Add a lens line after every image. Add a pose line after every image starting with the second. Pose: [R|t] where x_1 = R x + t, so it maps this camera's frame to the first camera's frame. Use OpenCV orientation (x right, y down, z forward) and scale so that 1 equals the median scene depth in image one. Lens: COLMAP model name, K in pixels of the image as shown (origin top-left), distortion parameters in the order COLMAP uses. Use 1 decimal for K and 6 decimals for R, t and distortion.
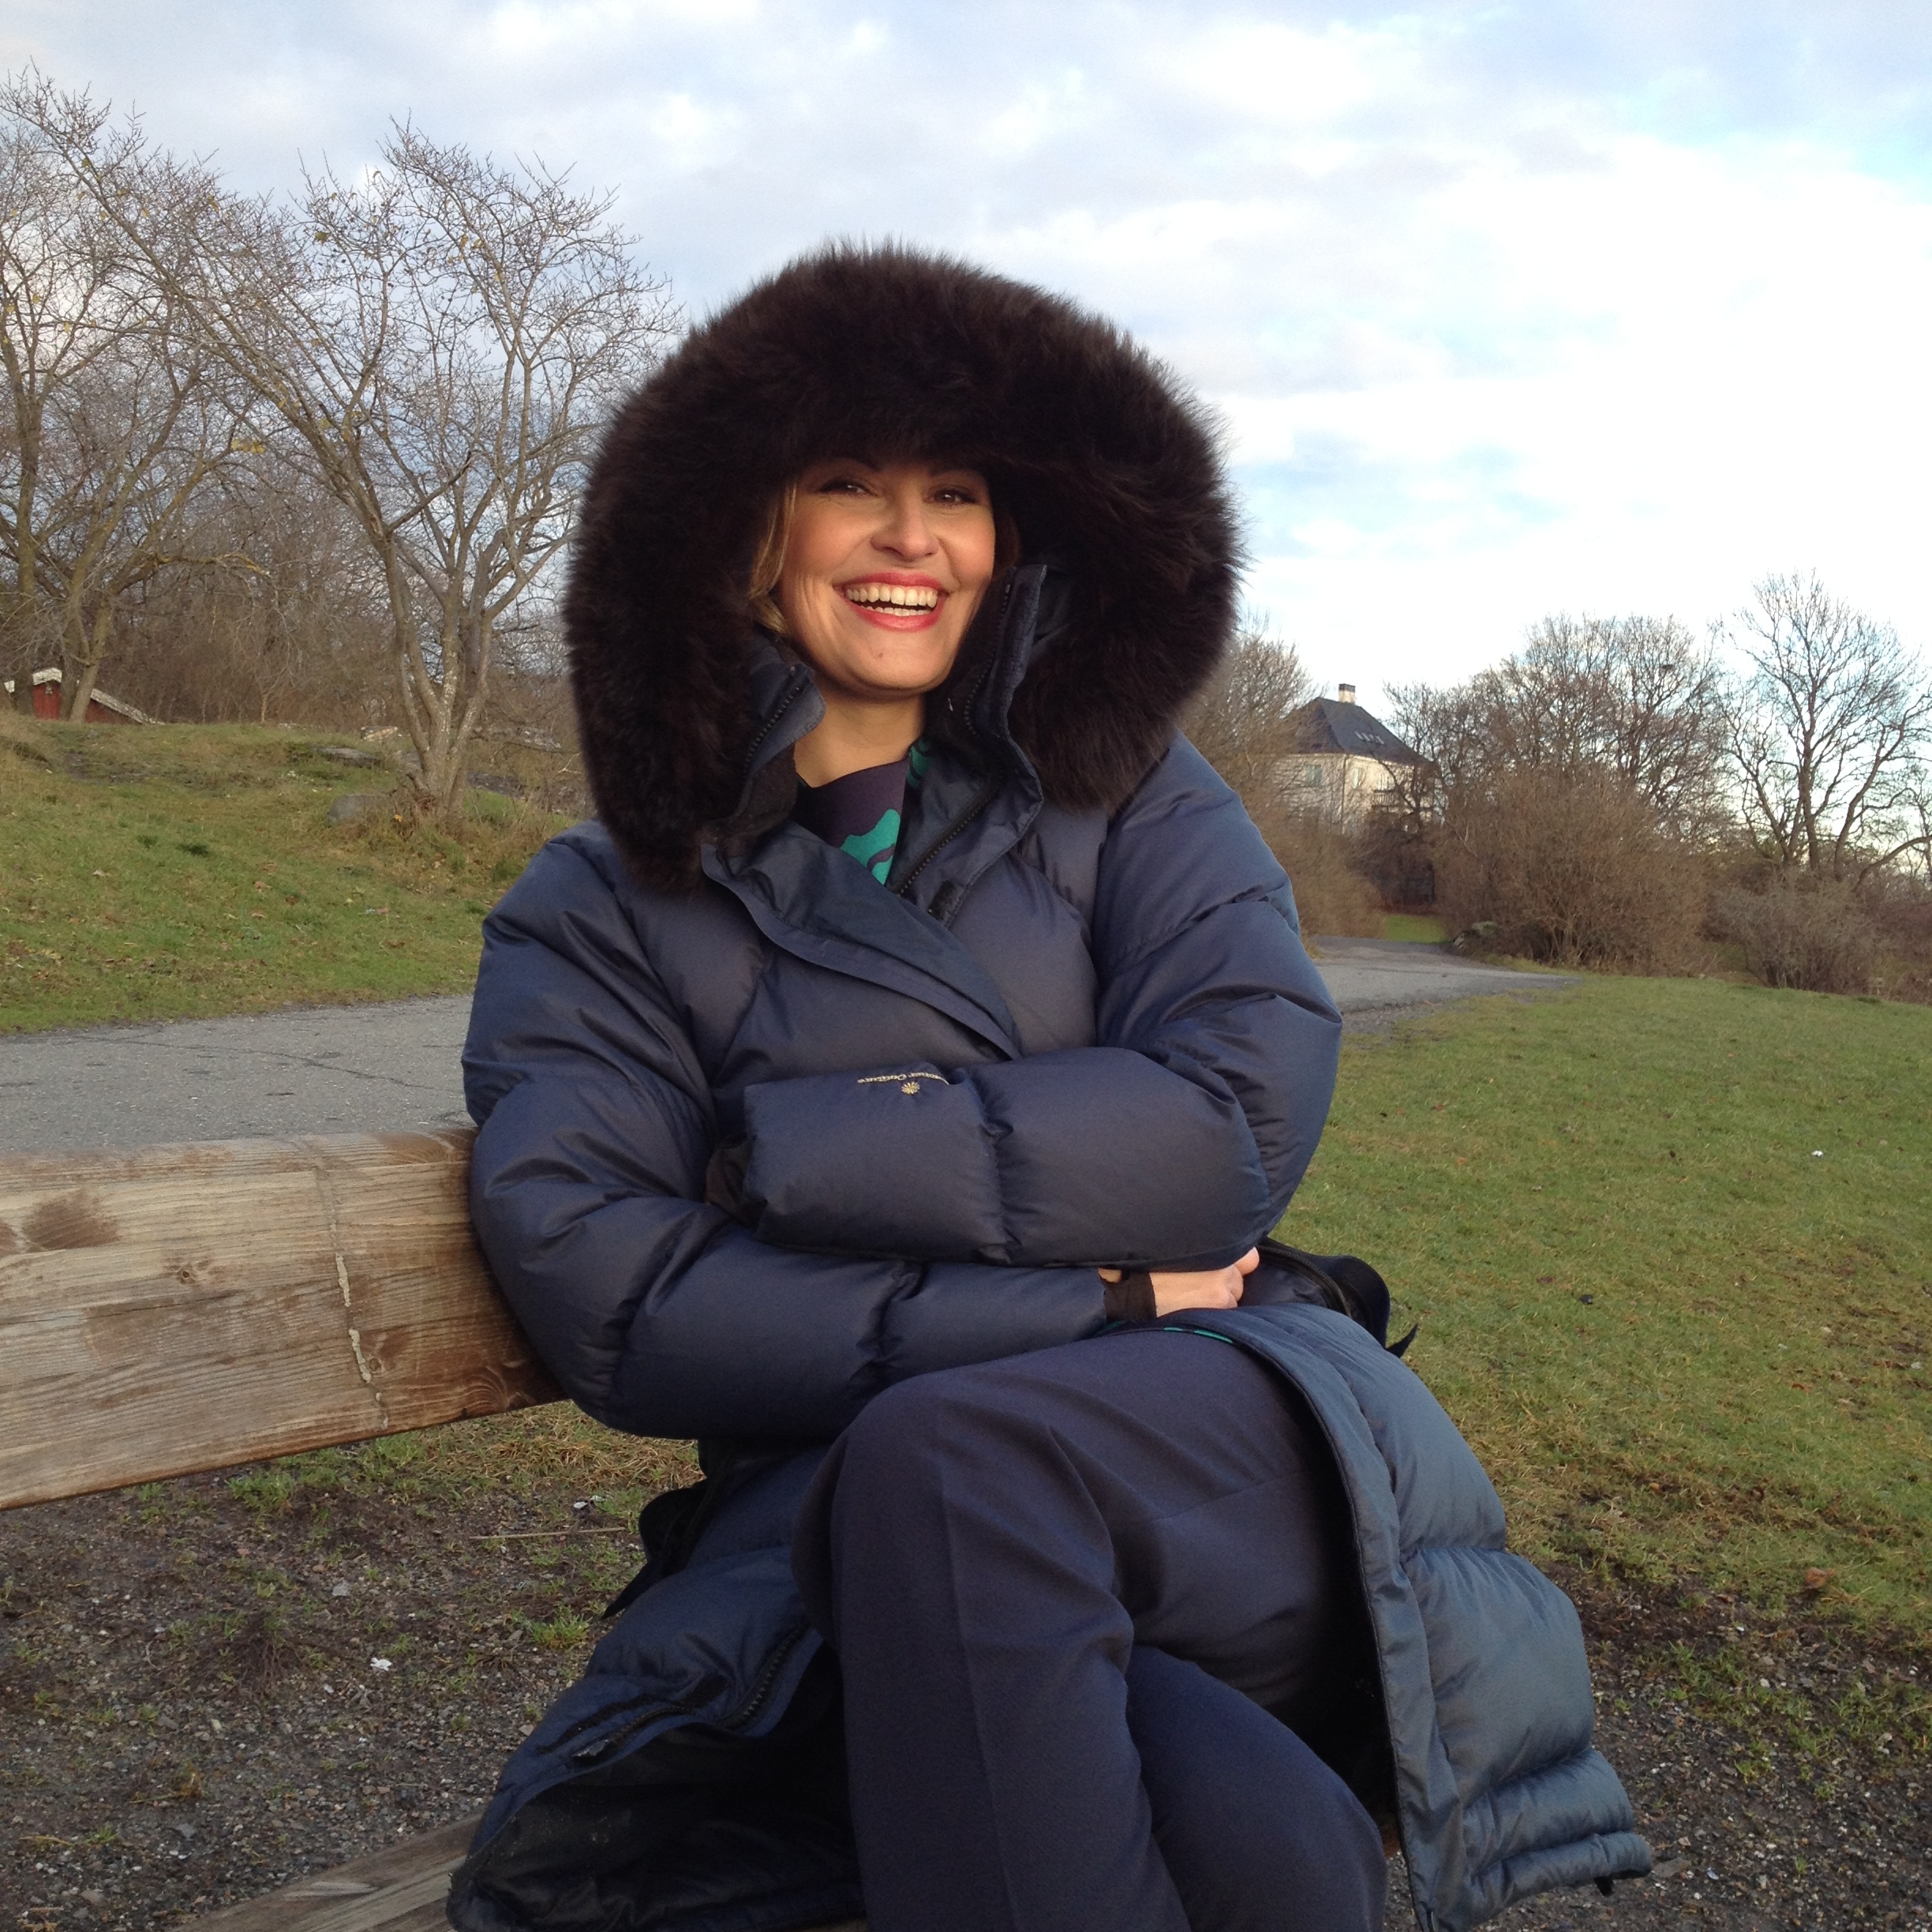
lens RADIAL K [[2432.2, 0, 959.3], [0, 2432.2, 947.0], [0, 0, 1]] dist [0.251617, -0.605254]
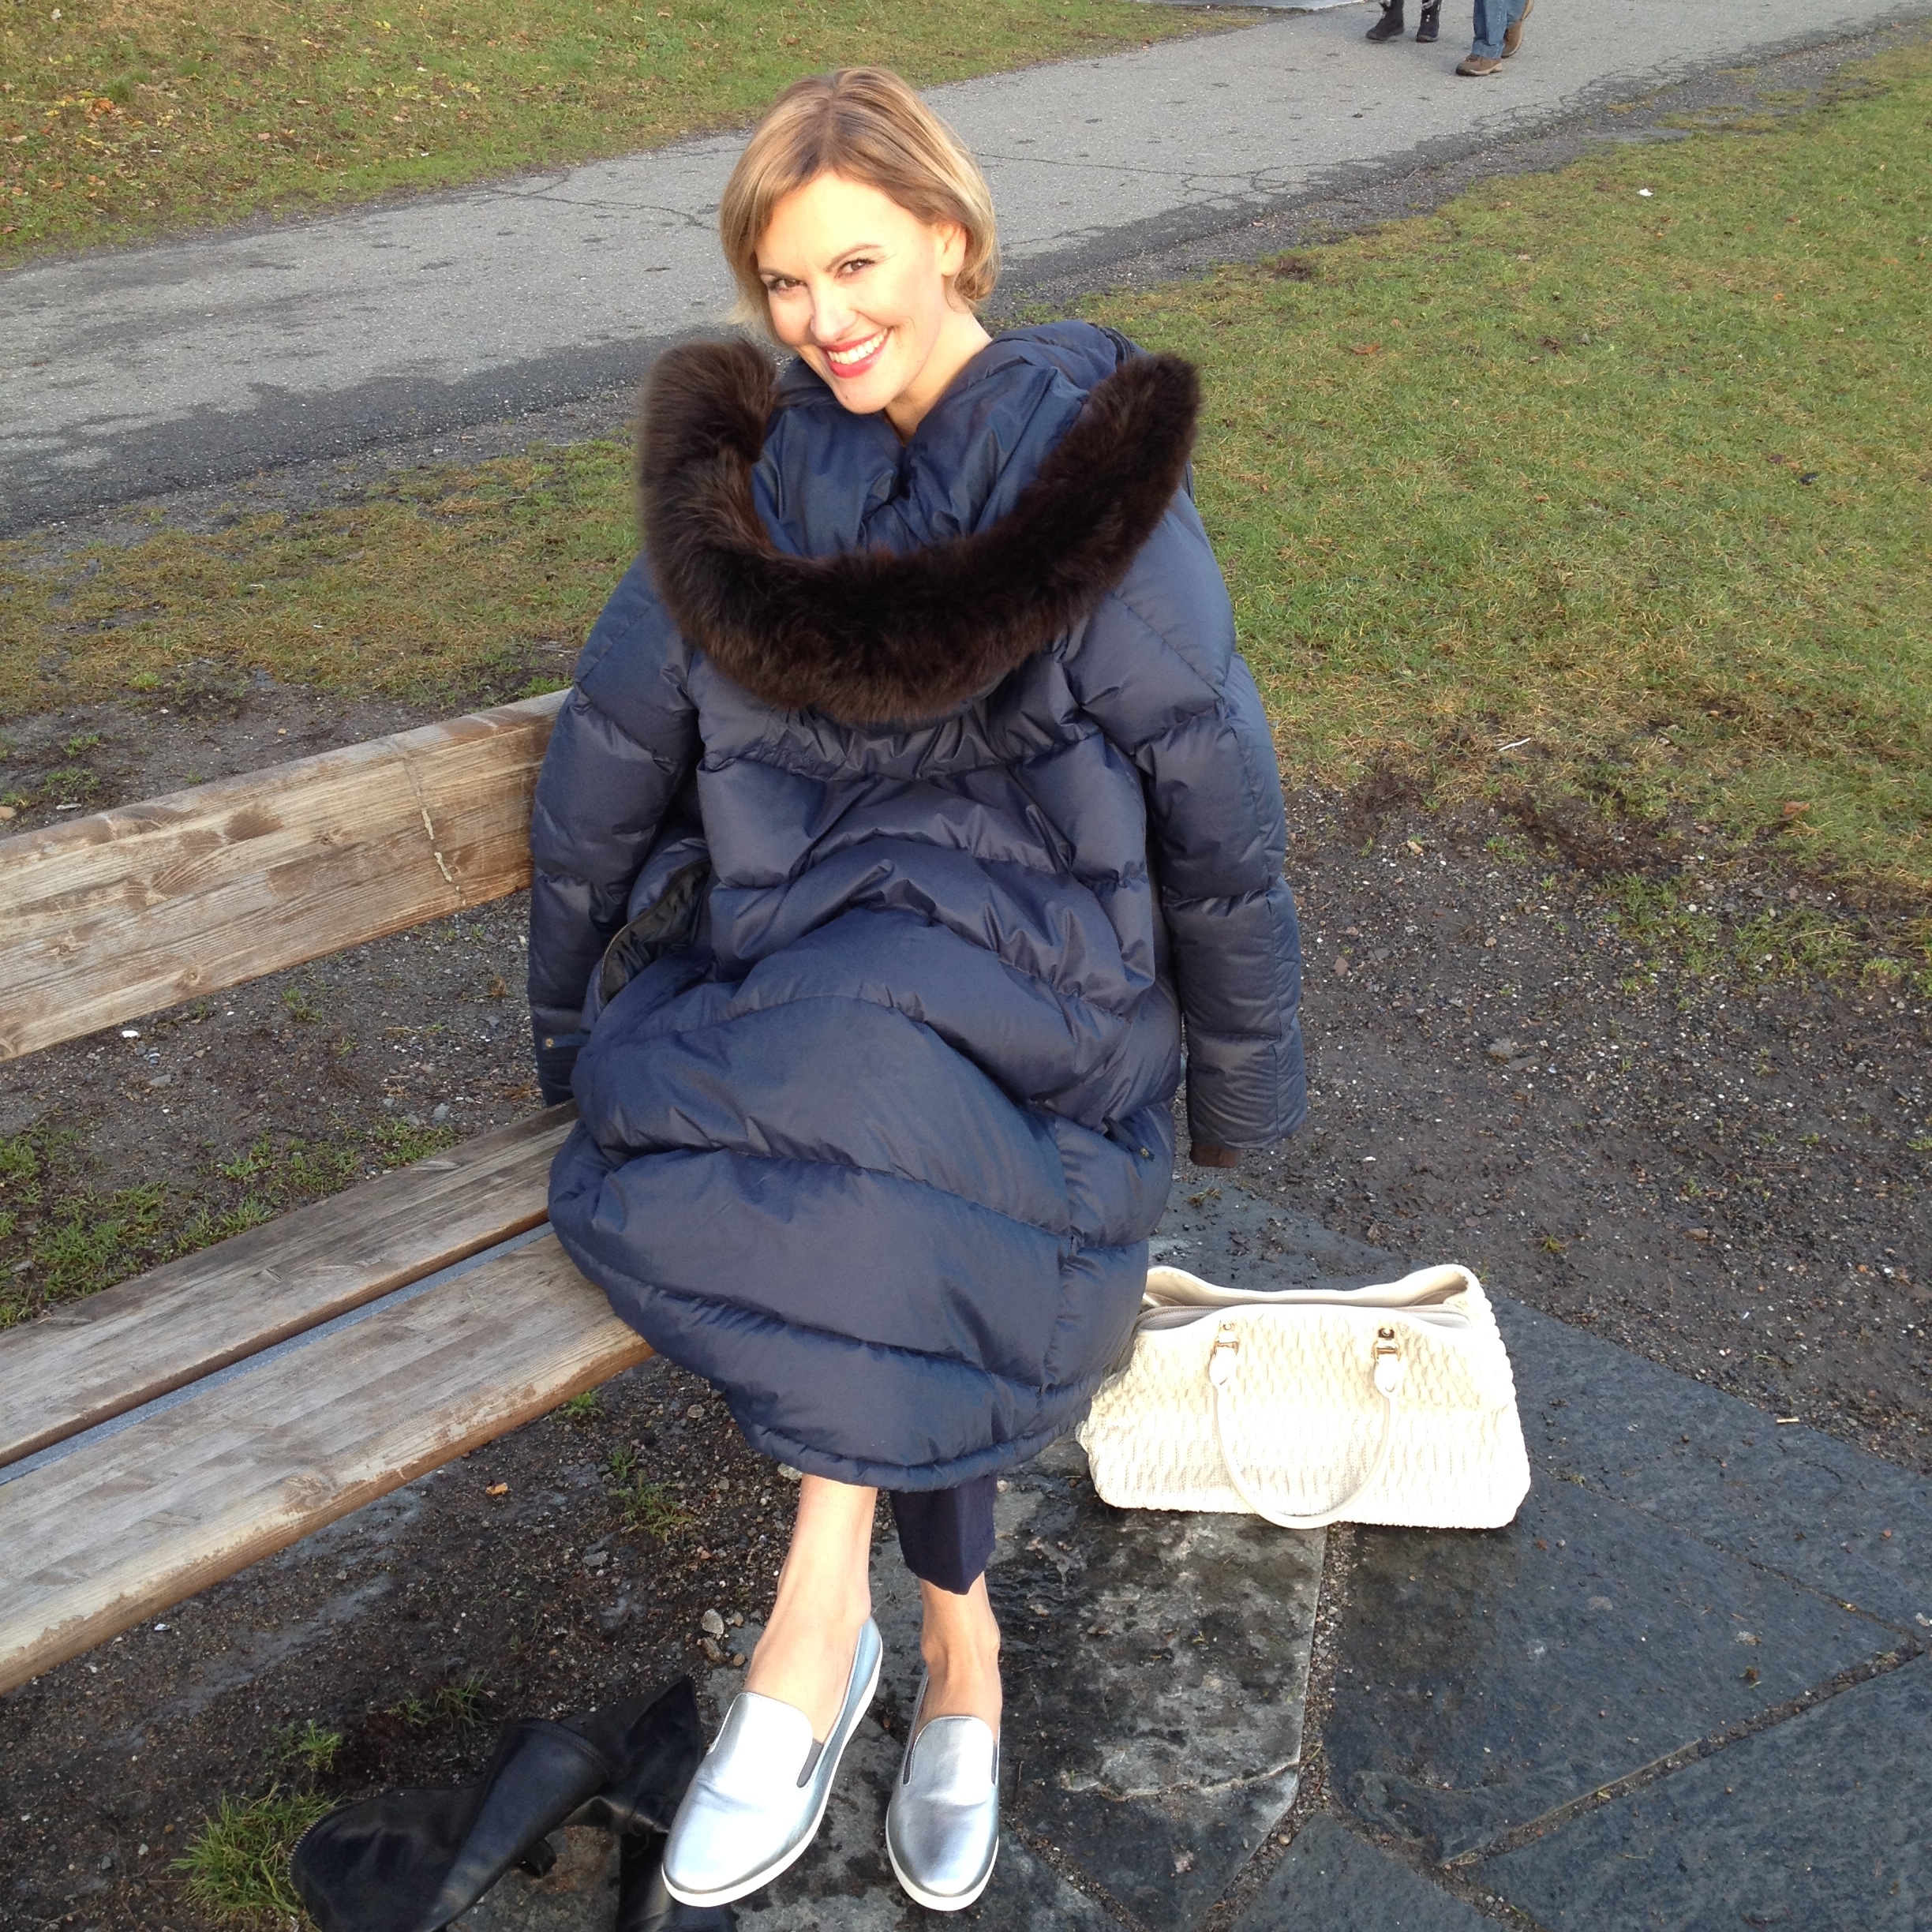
lens RADIAL K [[2432.2, 0, 959.3], [0, 2432.2, 947.0], [0, 0, 1]] dist [0.251617, -0.605254]
pose [[0.979945, 0.025577, -0.197618, 0.431316], [0.053343, 0.921862, 0.383829, -0.404531], [0.191994, -0.386673, 0.902010, -0.467316]]
